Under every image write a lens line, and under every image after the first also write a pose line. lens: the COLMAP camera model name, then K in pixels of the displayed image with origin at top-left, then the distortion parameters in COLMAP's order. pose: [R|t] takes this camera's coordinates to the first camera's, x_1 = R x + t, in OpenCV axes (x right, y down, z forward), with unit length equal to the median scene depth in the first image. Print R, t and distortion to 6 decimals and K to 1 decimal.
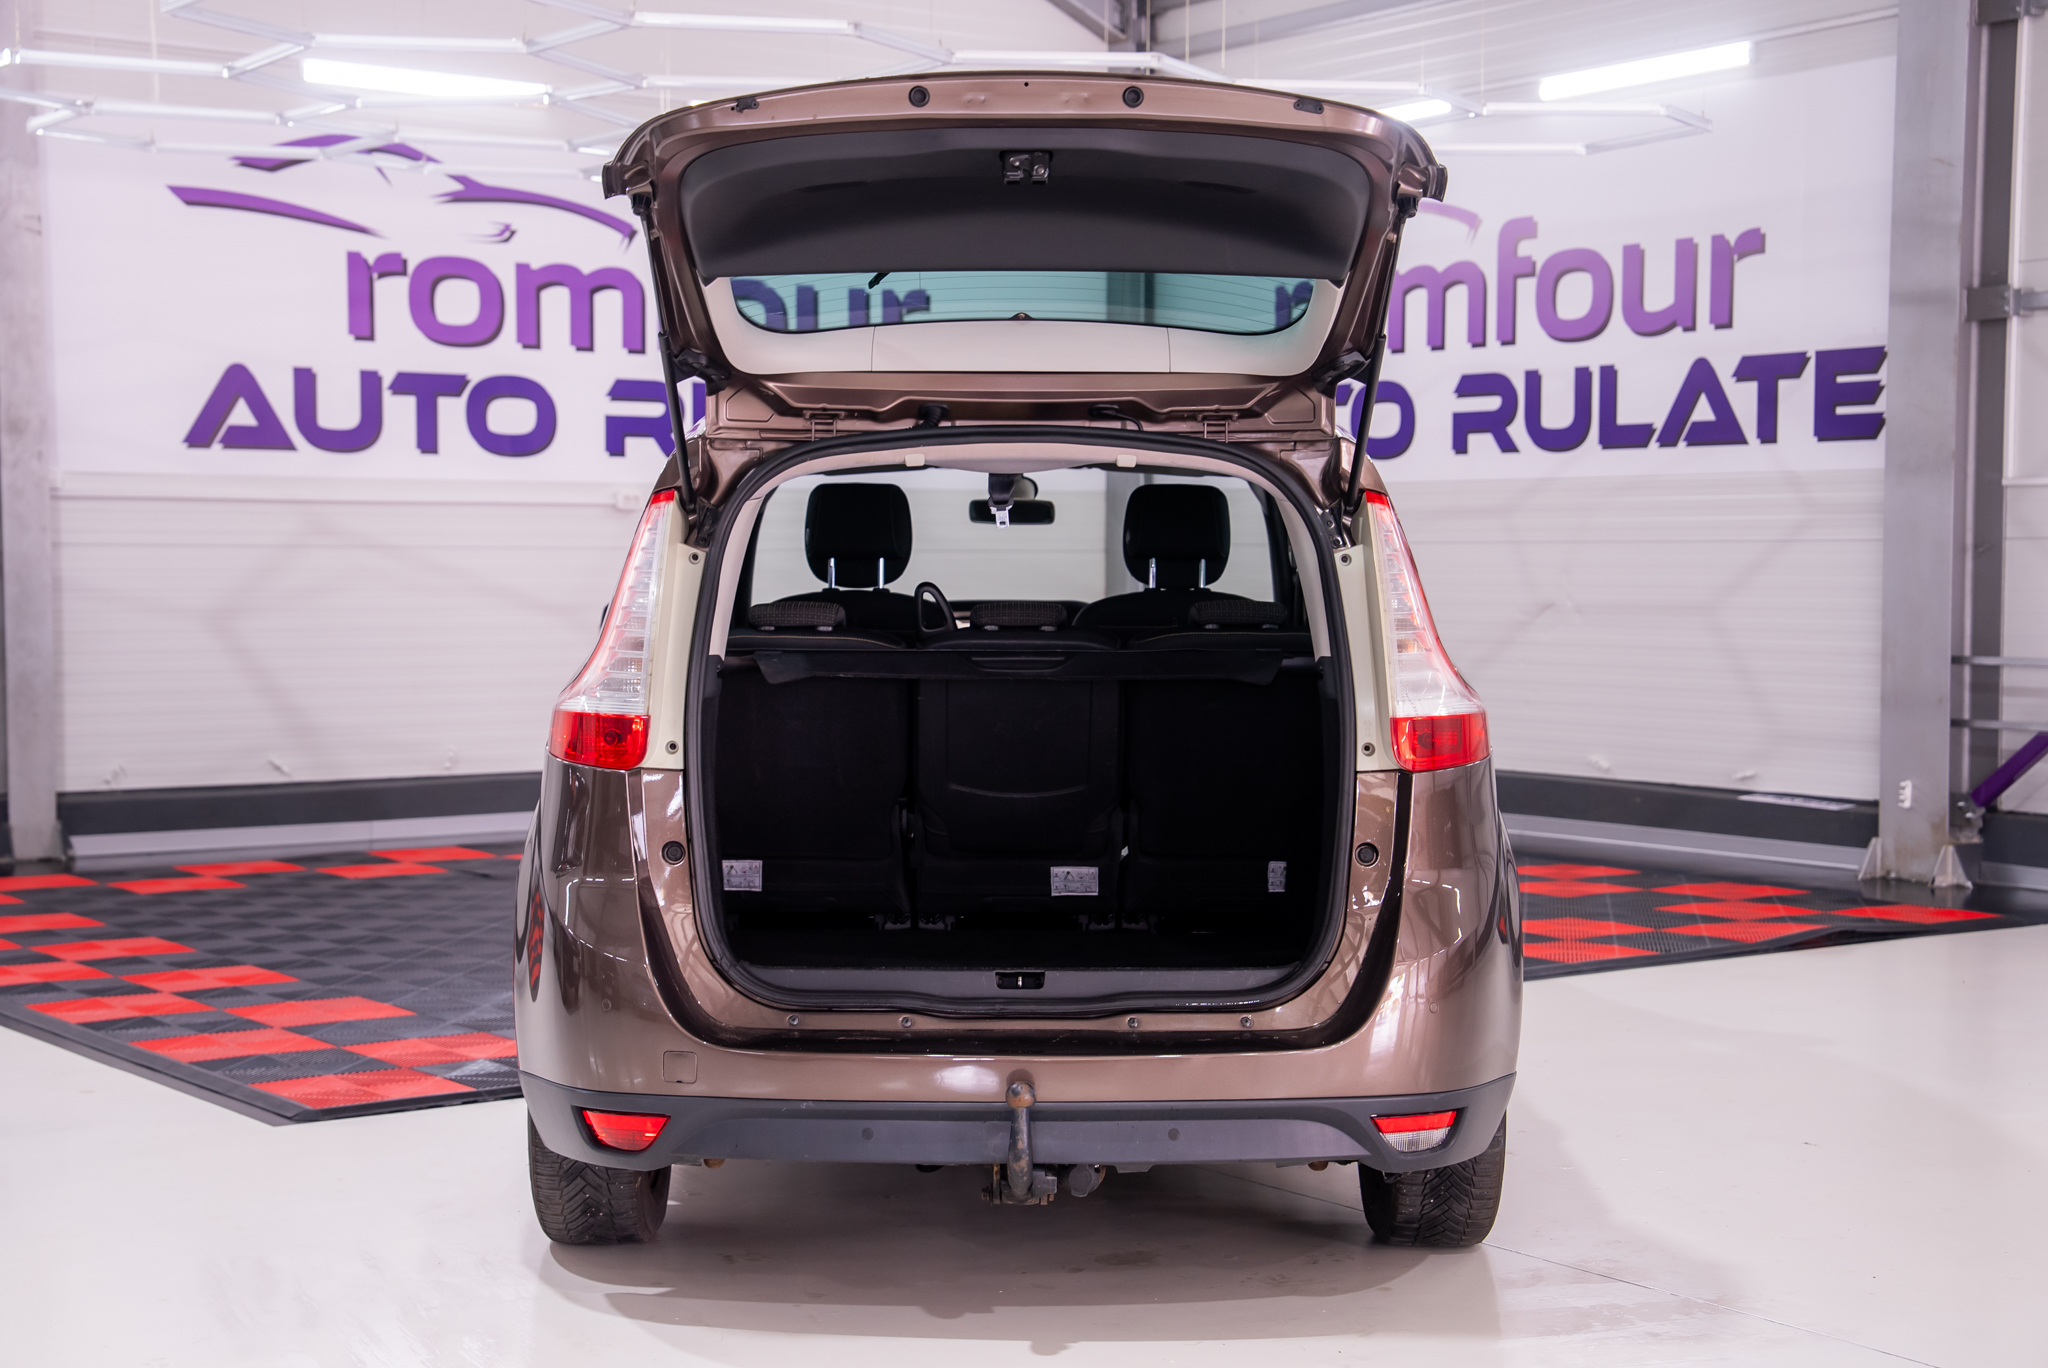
lens RADIAL K [[3160.0, 0, 1011.1], [0, 3160.0, 692.9], [0, 0, 1]] dist [0.229247, 0.063696]
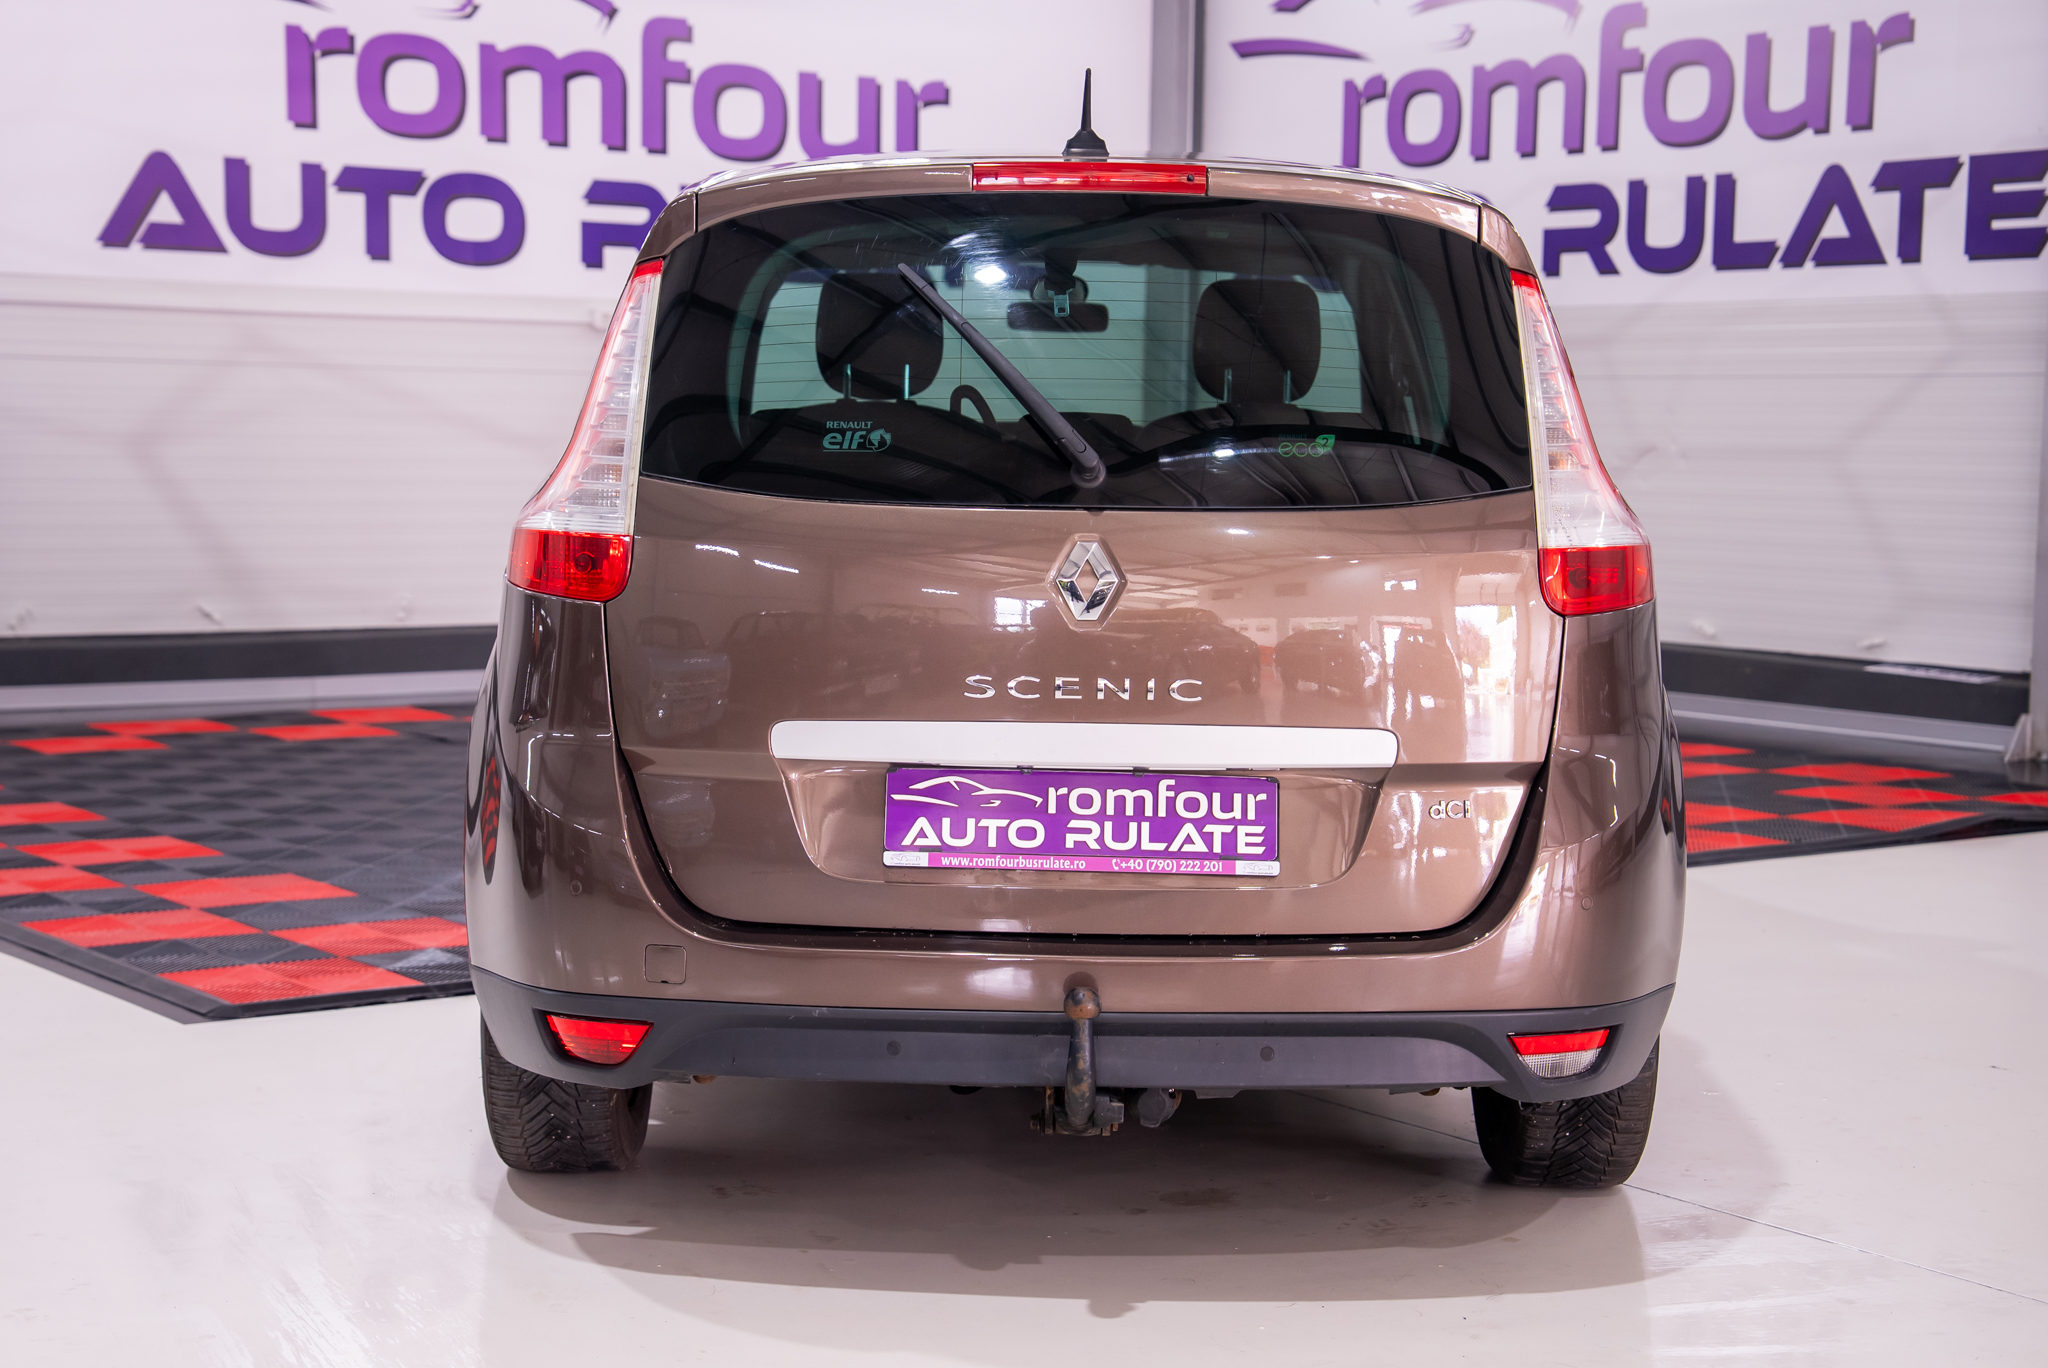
lens RADIAL K [[3406.4, 0, 1024.0], [0, 3406.4, 684.0], [0, 0, 1]] dist [0.255443, 0.166937]
pose [[0.999924, 0.012172, 0.001748, -0.005628], [-0.012228, 0.999243, 0.036934, 0.004723], [-0.001297, -0.036952, 0.999316, 0.048092]]
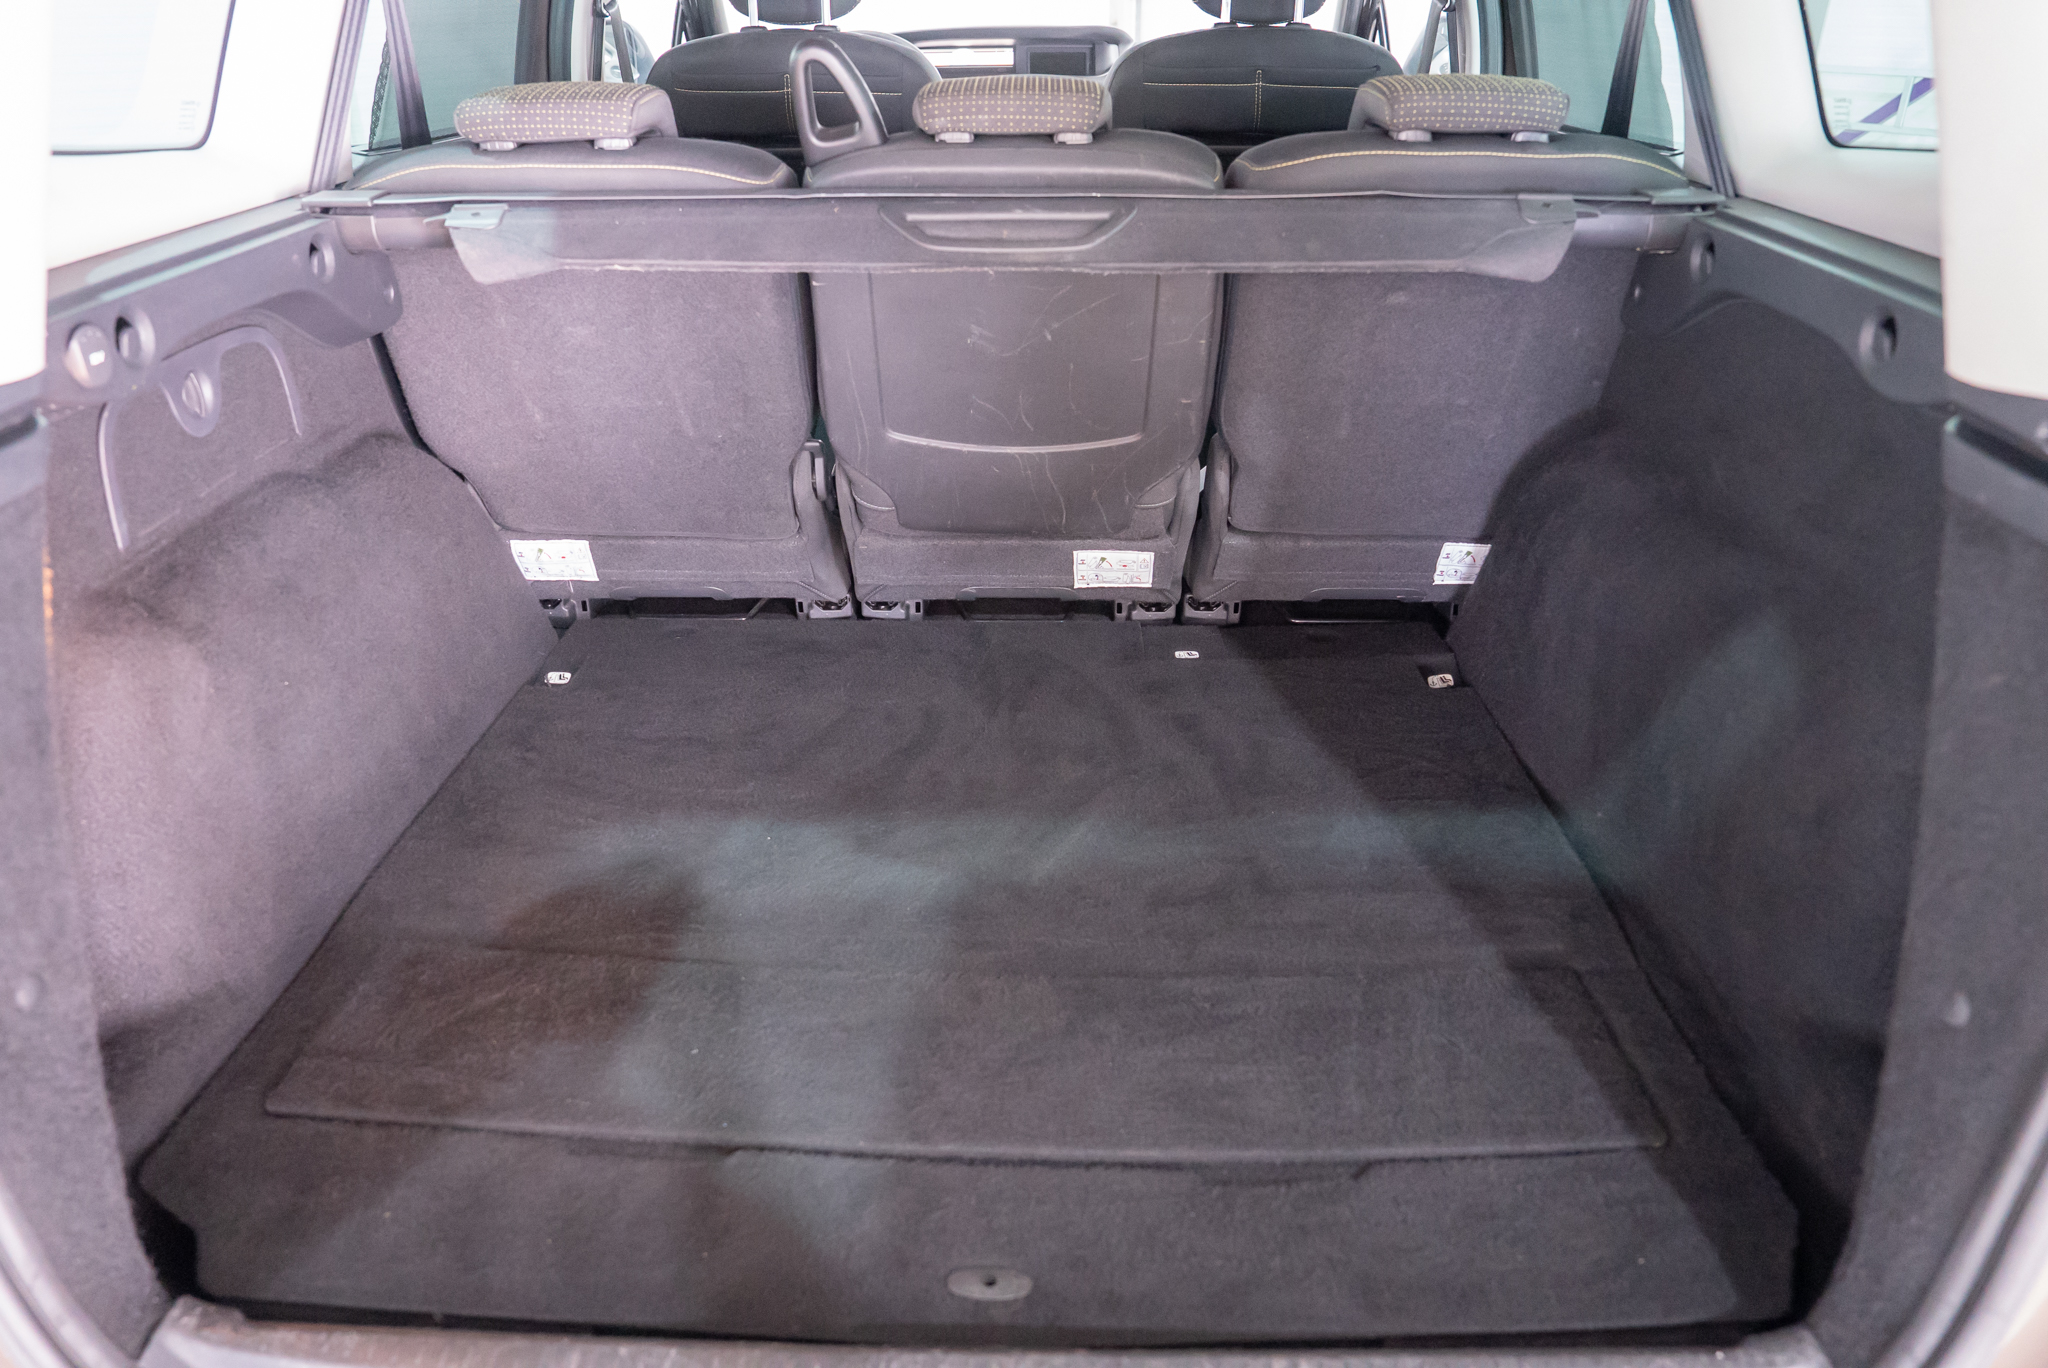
lens RADIAL K [[1420.0, 0, 1024.0], [0, 1420.0, 684.0], [0, 0, 1]] dist [-0.093490, 0.001992]
pose [[0.999888, 0.001113, -0.014914, 0.003652], [0.005272, 0.906970, 0.421162, -0.016909], [0.013995, -0.421193, 0.906863, 0.378022]]
